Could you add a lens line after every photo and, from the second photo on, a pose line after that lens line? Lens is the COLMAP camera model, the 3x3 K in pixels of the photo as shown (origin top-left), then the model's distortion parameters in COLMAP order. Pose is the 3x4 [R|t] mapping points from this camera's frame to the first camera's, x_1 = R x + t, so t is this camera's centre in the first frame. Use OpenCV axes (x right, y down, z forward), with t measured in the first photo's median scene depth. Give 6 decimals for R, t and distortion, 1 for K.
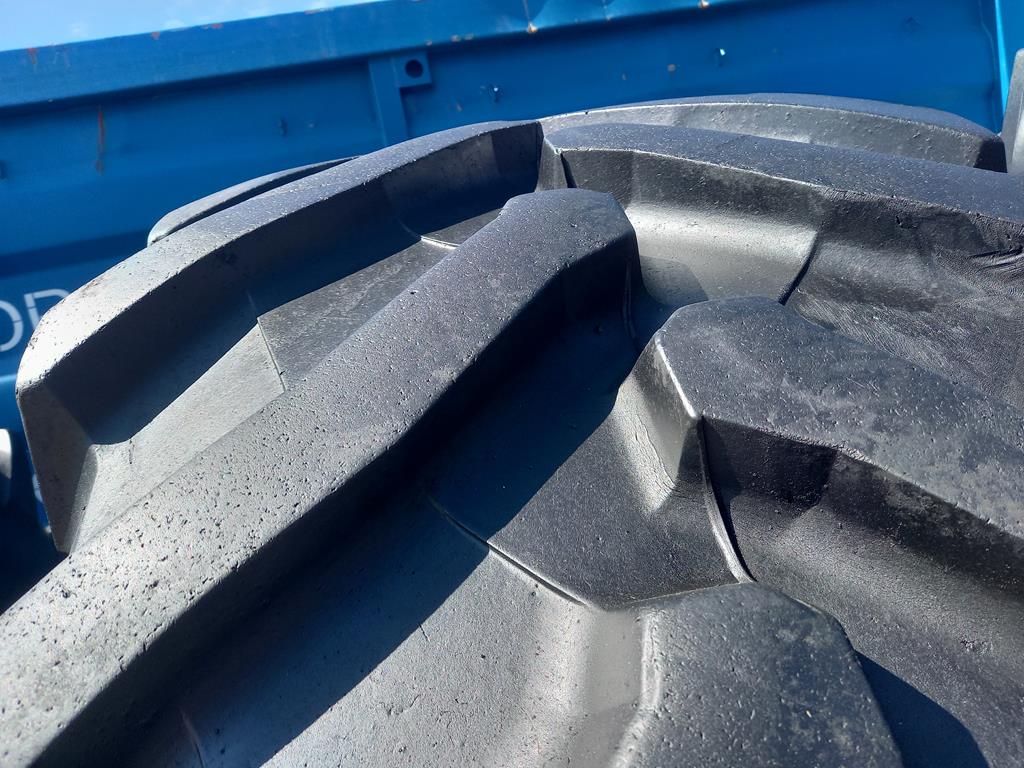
lens RADIAL K [[752.0, 0, 512.0], [0, 752.0, 384.0], [0, 0, 1]] dist [0.010241, -0.007297]
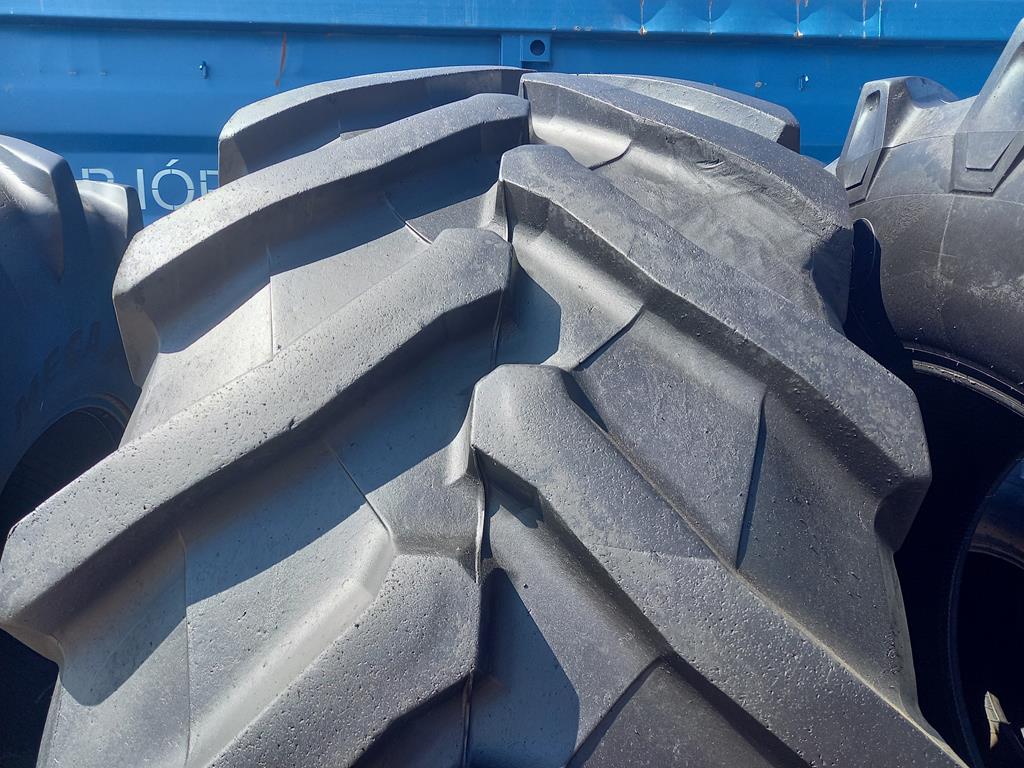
lens RADIAL K [[722.6, 0, 512.0], [0, 722.6, 384.0], [0, 0, 1]] dist [0.032634, -0.009081]
pose [[0.966990, 0.225509, -0.118639, 0.491676], [-0.223283, 0.974231, 0.031907, 0.413192], [0.122777, -0.004363, 0.992425, -0.860027]]
